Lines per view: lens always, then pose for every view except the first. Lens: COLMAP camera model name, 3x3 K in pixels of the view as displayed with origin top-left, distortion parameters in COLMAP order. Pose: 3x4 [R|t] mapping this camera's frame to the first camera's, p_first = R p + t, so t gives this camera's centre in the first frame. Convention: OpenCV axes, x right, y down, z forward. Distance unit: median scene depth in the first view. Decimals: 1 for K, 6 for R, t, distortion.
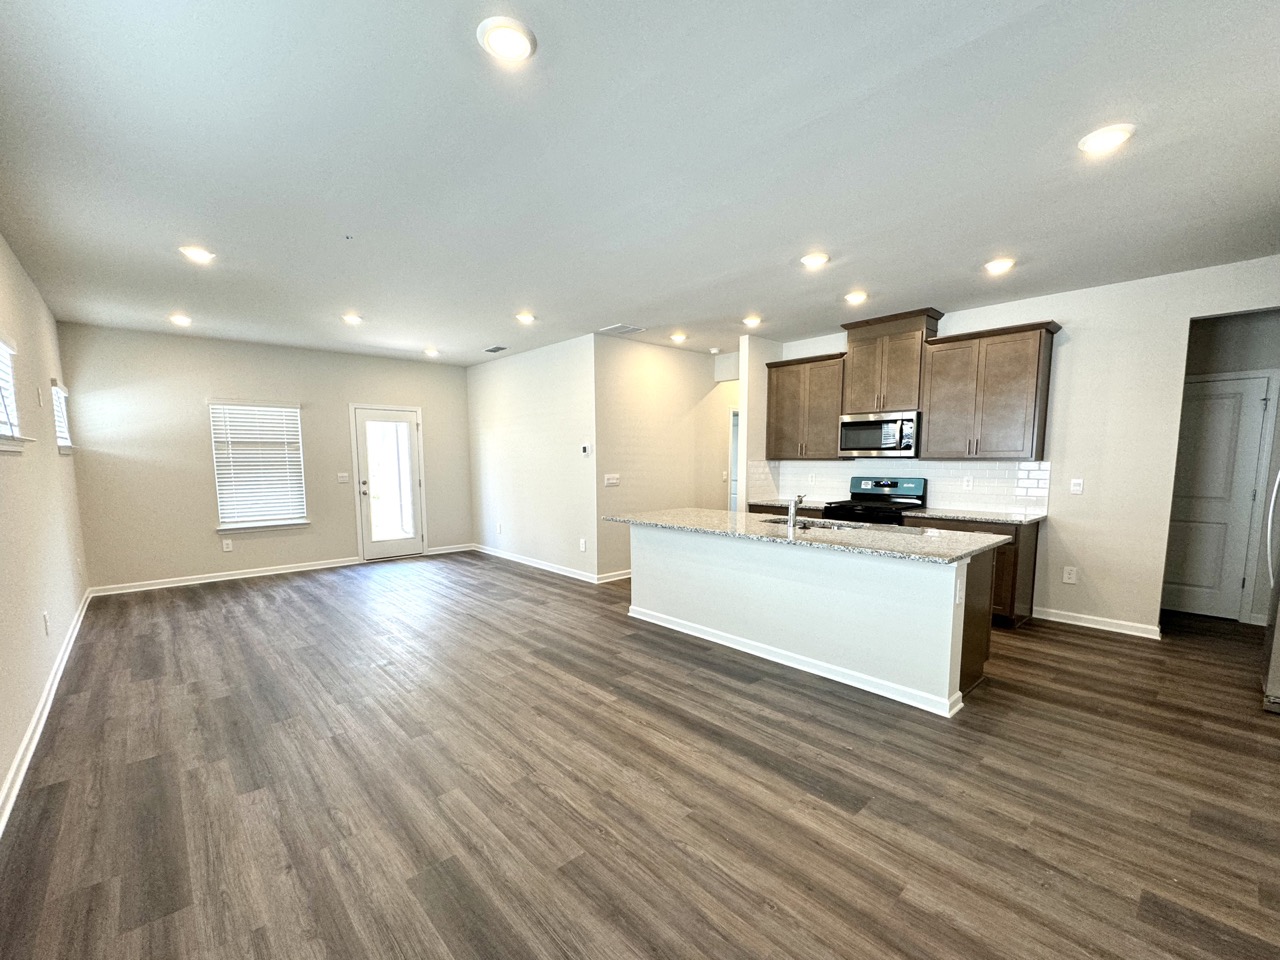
lens RADIAL K [[554.5, 0, 640.1], [0, 554.5, 479.3], [0, 0, 1]] dist [-0.001062, -0.000120]
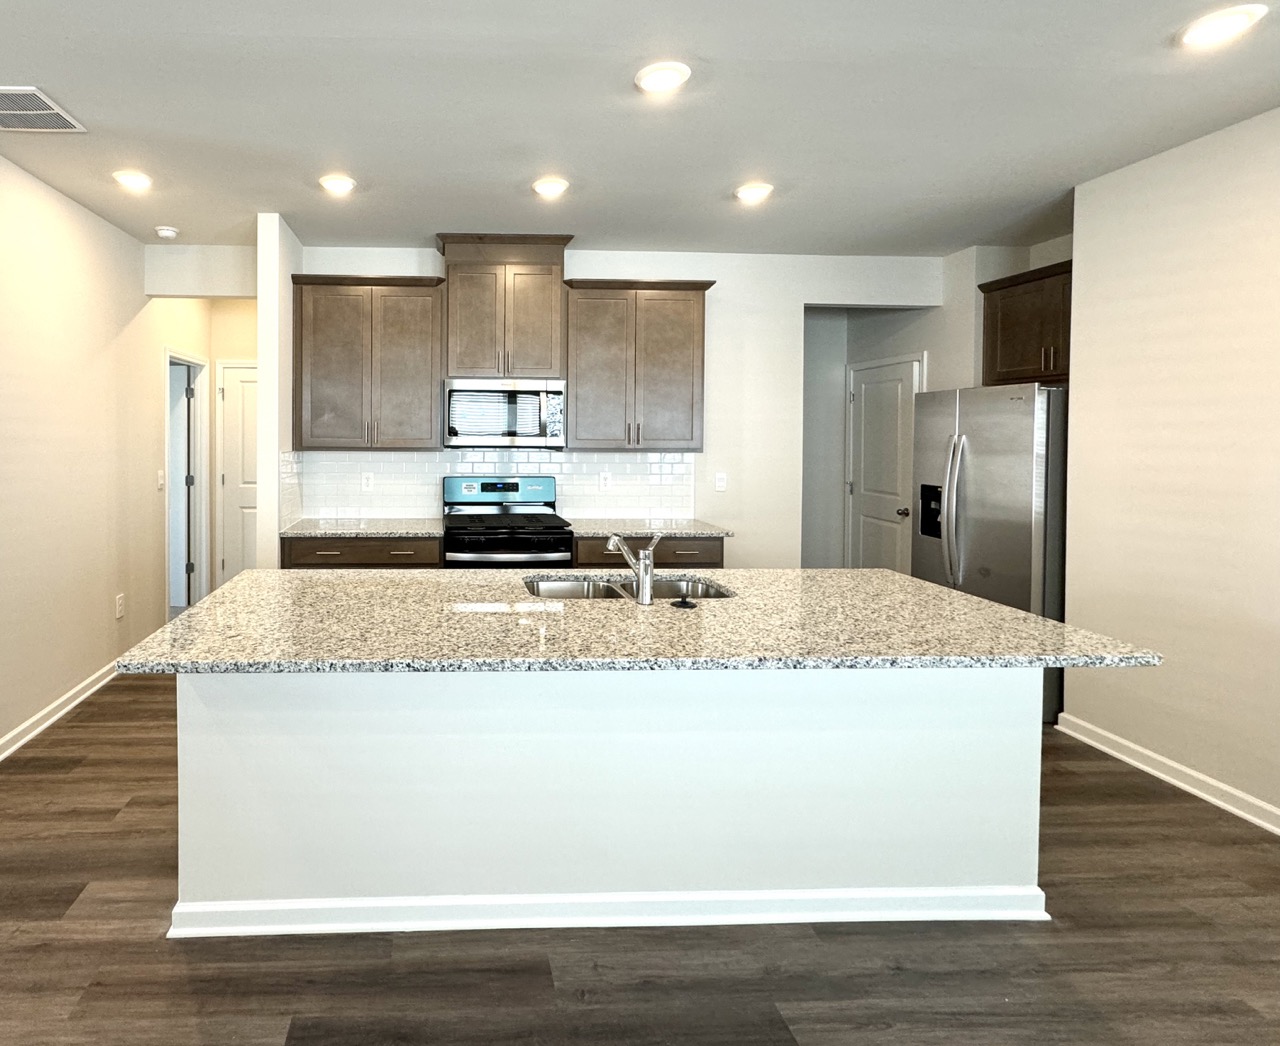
lens RADIAL K [[715.3, 0, 642.8], [0, 715.3, 441.8], [0, 0, 1]] dist [0.002897, 0.000901]
pose [[0.638830, 0.003073, 0.769342, -0.116830], [0.024032, 0.999424, -0.023947, -0.021912], [-0.768973, 0.033787, 0.638388, 0.344216]]
